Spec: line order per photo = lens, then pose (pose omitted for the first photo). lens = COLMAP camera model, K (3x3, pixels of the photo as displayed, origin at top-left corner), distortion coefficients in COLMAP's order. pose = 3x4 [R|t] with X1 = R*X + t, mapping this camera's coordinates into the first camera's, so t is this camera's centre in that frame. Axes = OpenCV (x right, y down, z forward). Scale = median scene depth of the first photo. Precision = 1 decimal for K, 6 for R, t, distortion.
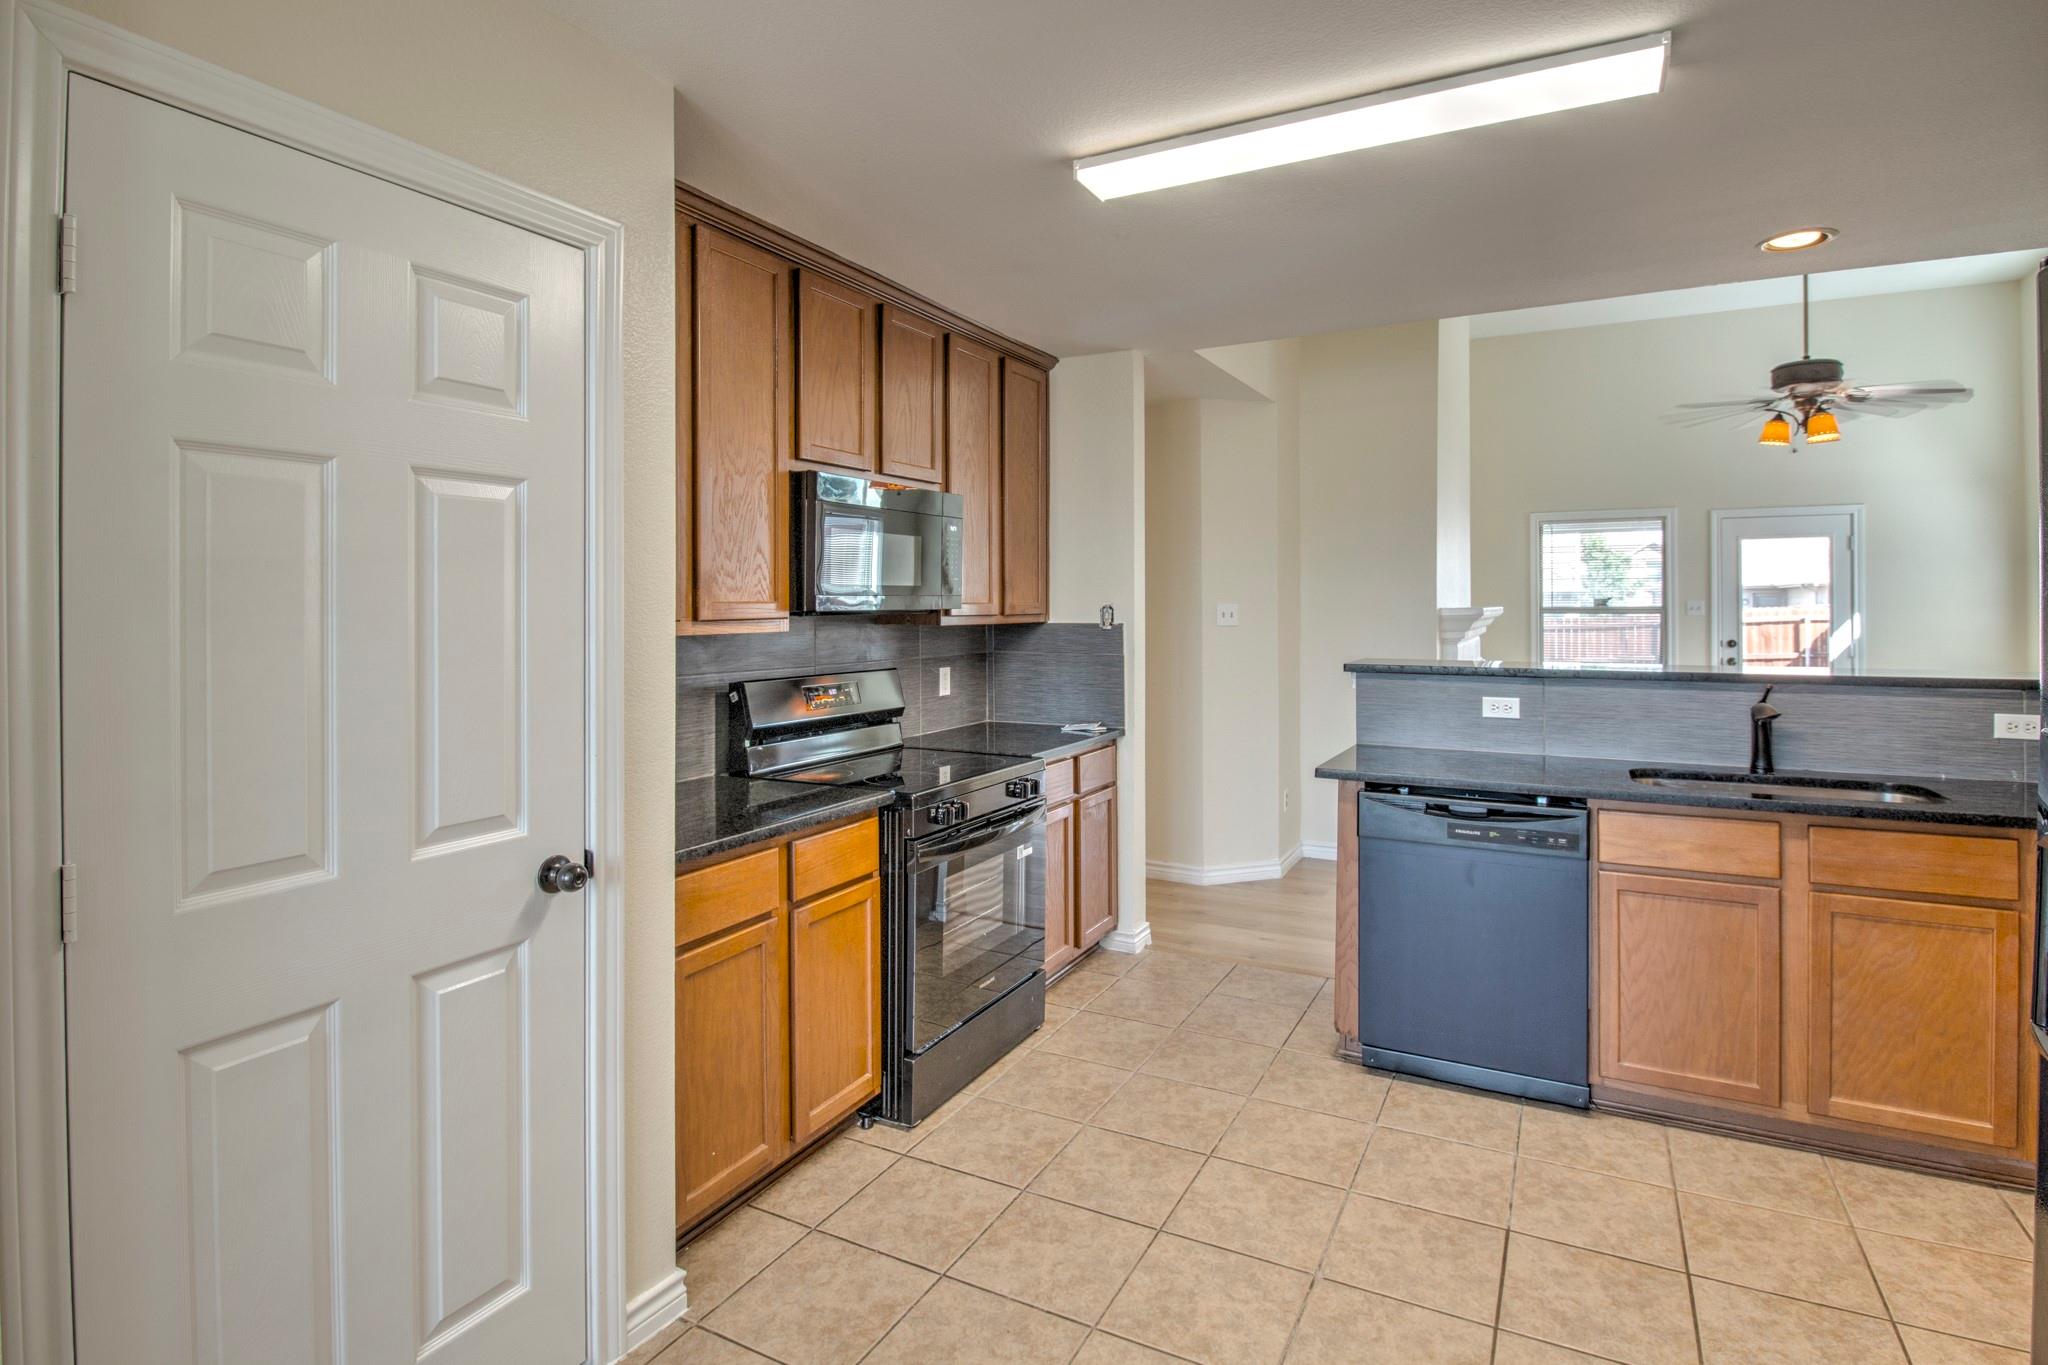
lens RADIAL K [[1067.3, 0, 1054.1], [0, 1067.3, 607.2], [0, 0, 1]] dist [0.003016, -0.014128]
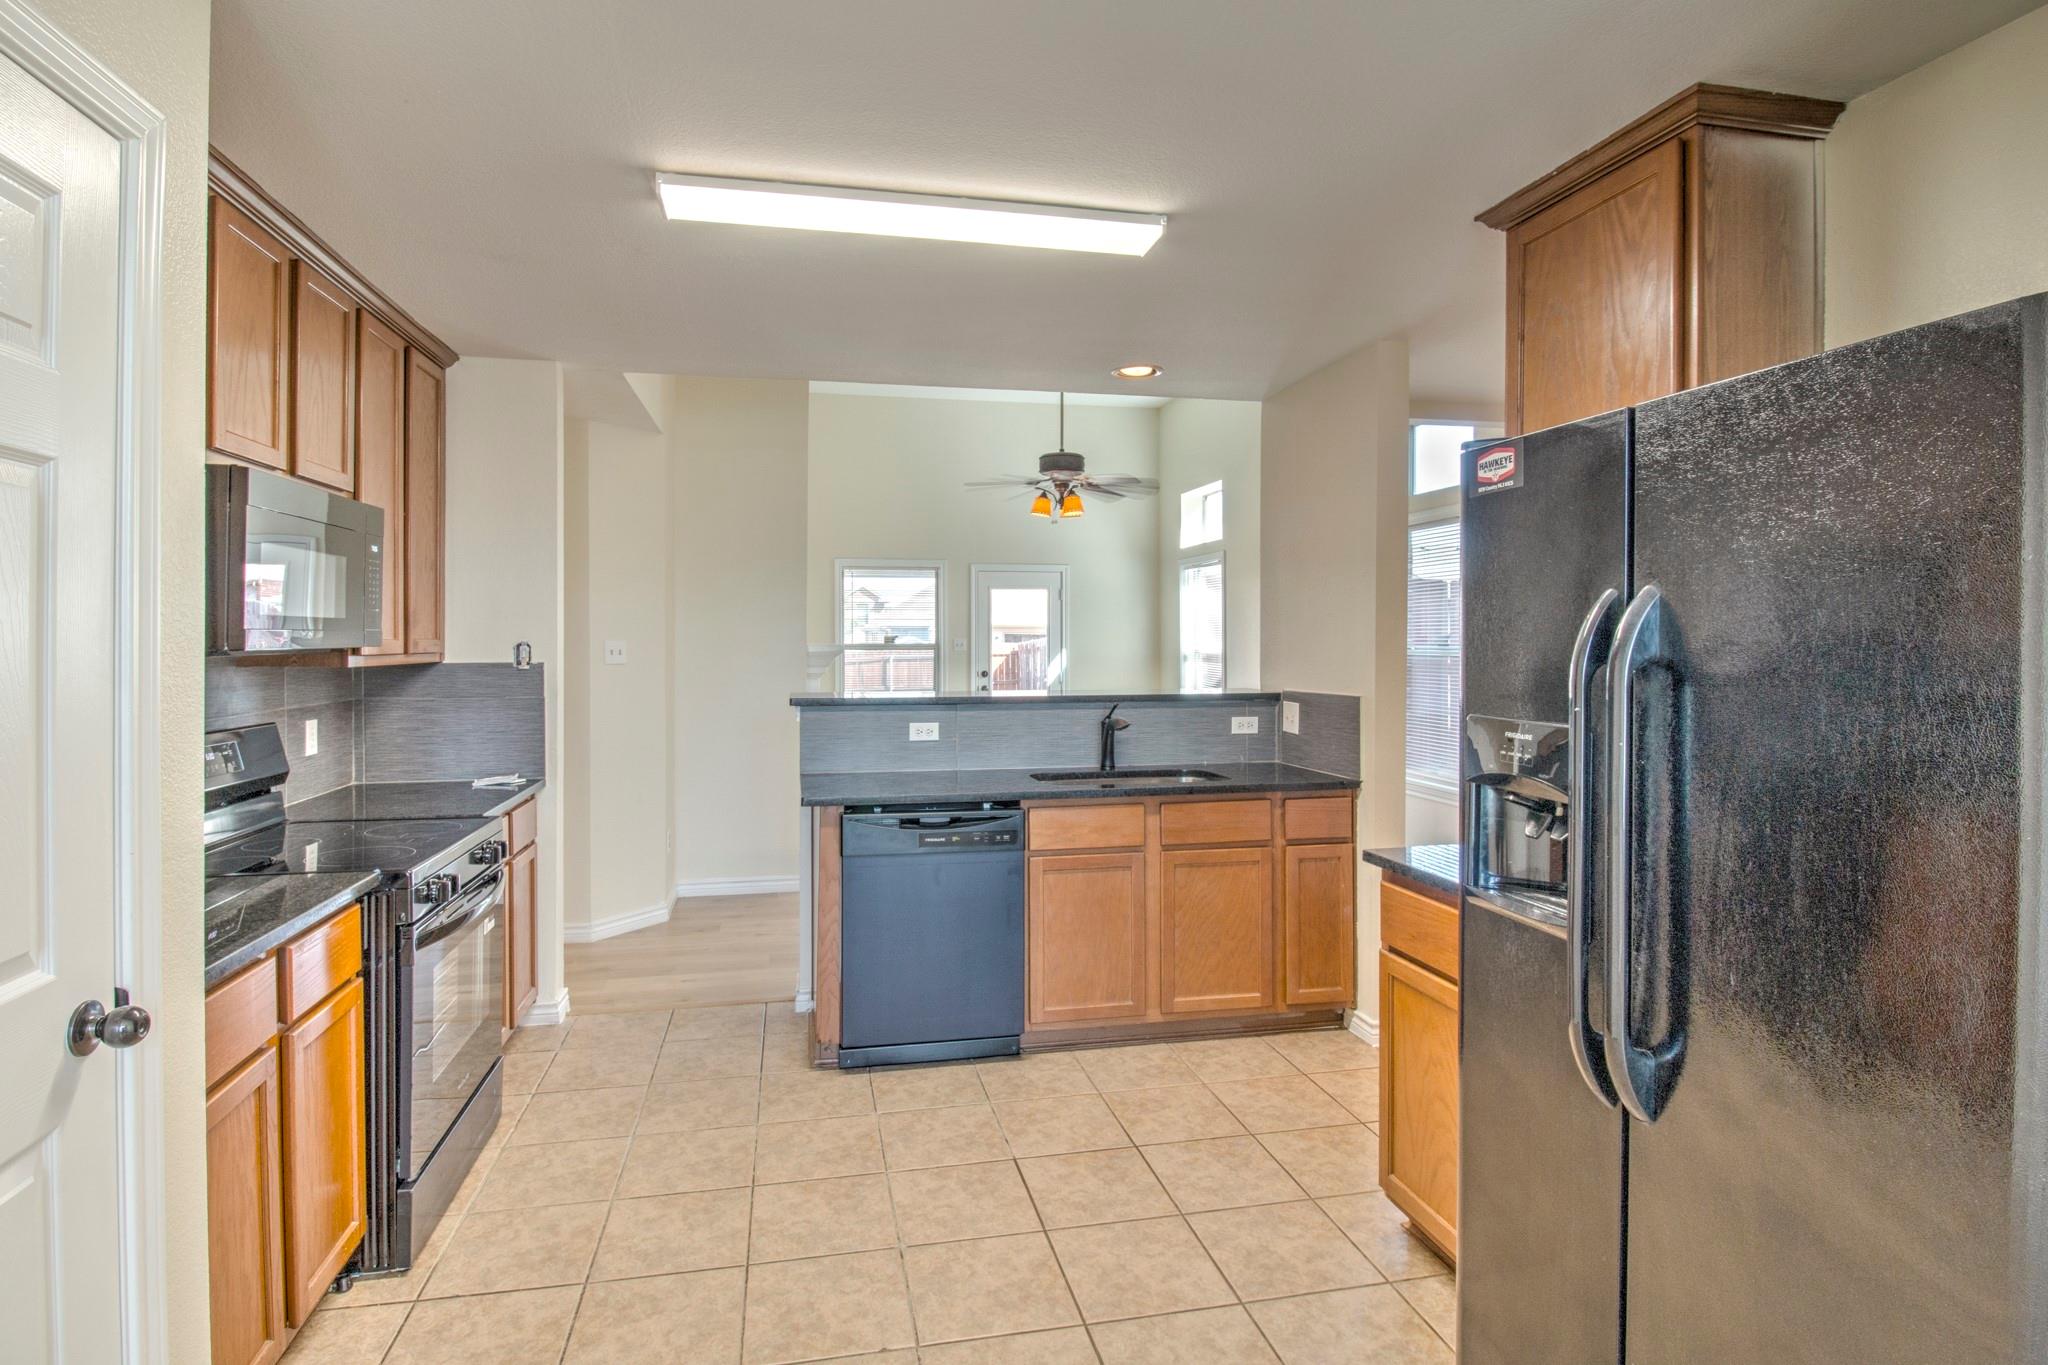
lens RADIAL K [[1067.3, 0, 1062.5], [0, 1067.3, 650.4], [0, 0, 1]] dist [0.003016, -0.014128]
pose [[0.758415, -0.003967, 0.651760, -0.255806], [0.000107, 0.999982, 0.005962, -0.000342], [-0.651772, -0.004452, 0.758402, 0.037618]]
